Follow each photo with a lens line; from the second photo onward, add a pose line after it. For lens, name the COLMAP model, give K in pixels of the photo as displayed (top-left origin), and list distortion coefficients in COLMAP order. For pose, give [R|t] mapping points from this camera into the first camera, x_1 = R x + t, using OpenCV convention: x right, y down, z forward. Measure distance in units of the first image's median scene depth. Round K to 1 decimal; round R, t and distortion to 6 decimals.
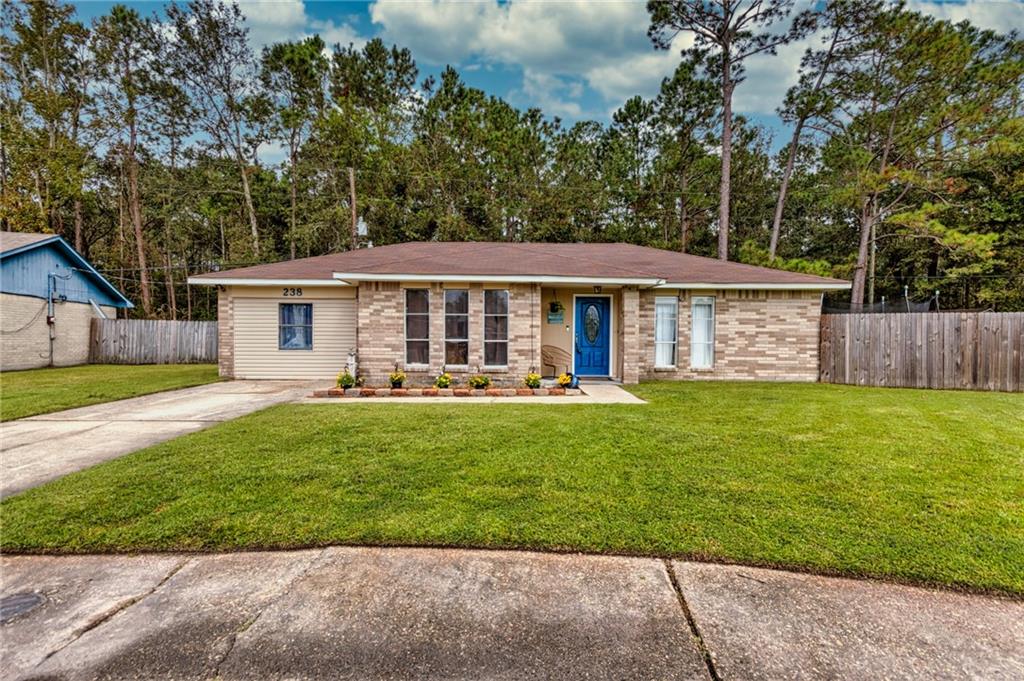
lens RADIAL K [[471.3, 0, 513.2], [0, 471.3, 345.6], [0, 0, 1]] dist [0.011036, 0.000998]
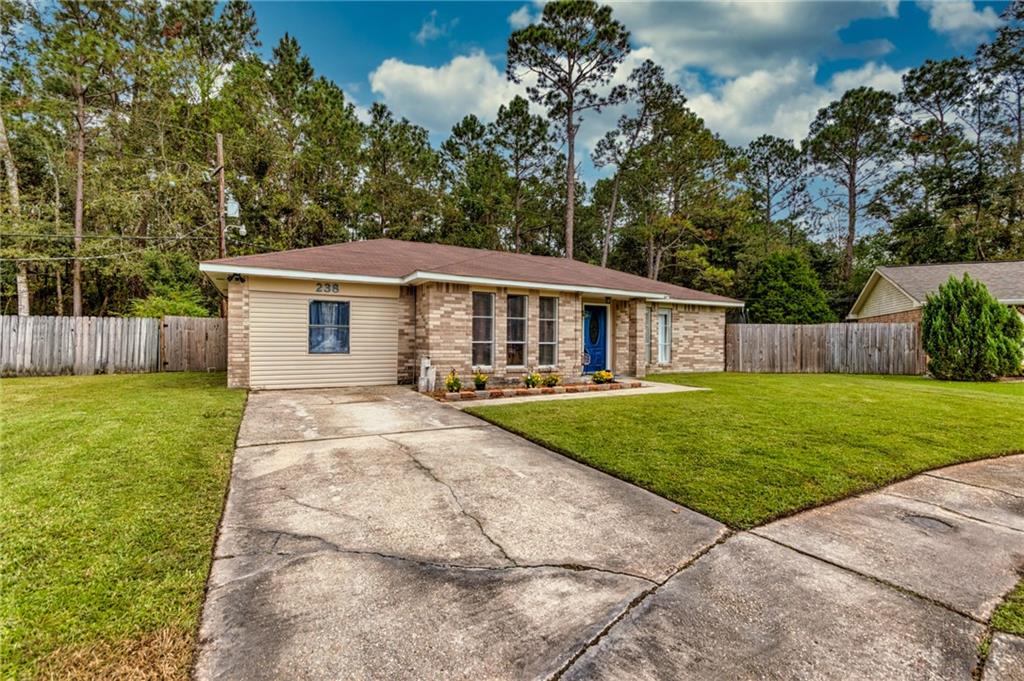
lens RADIAL K [[471.3, 0, 513.2], [0, 471.3, 345.6], [0, 0, 1]] dist [0.011036, 0.000998]
pose [[0.877160, -0.004756, 0.480174, -0.585536], [0.006990, 0.999971, -0.002866, -0.001140], [-0.480147, 0.005870, 0.877168, 0.065603]]
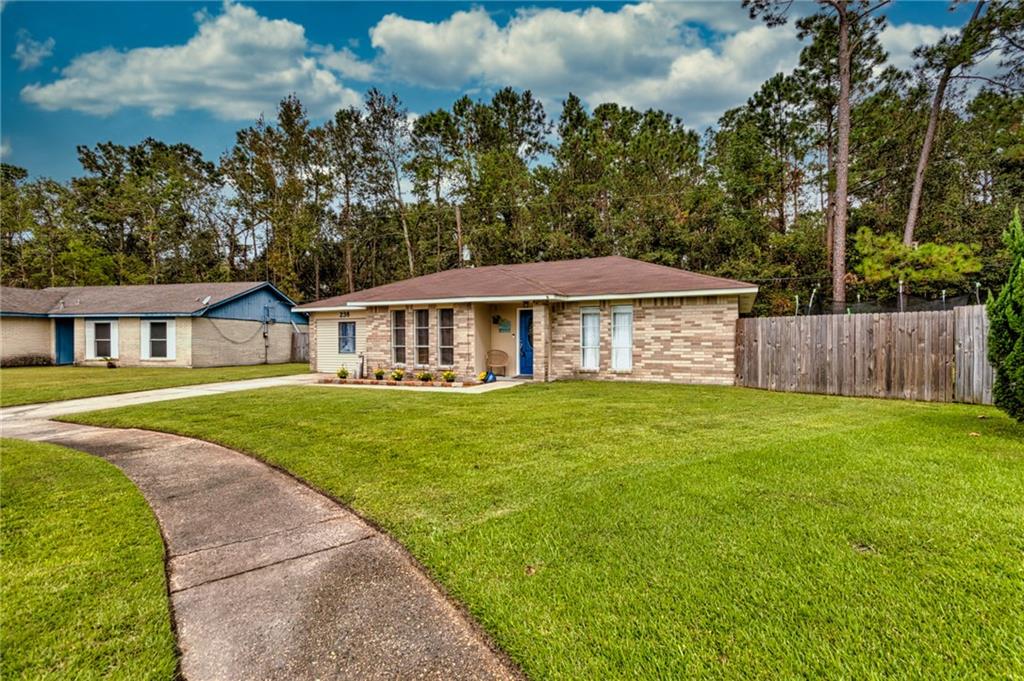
lens RADIAL K [[471.3, 0, 513.2], [0, 471.3, 345.6], [0, 0, 1]] dist [0.011036, 0.000998]
pose [[0.903261, -0.006359, -0.429044, 0.649123], [0.002678, 0.999954, -0.009185, -0.000475], [0.429082, 0.007147, 0.903237, -0.113852]]
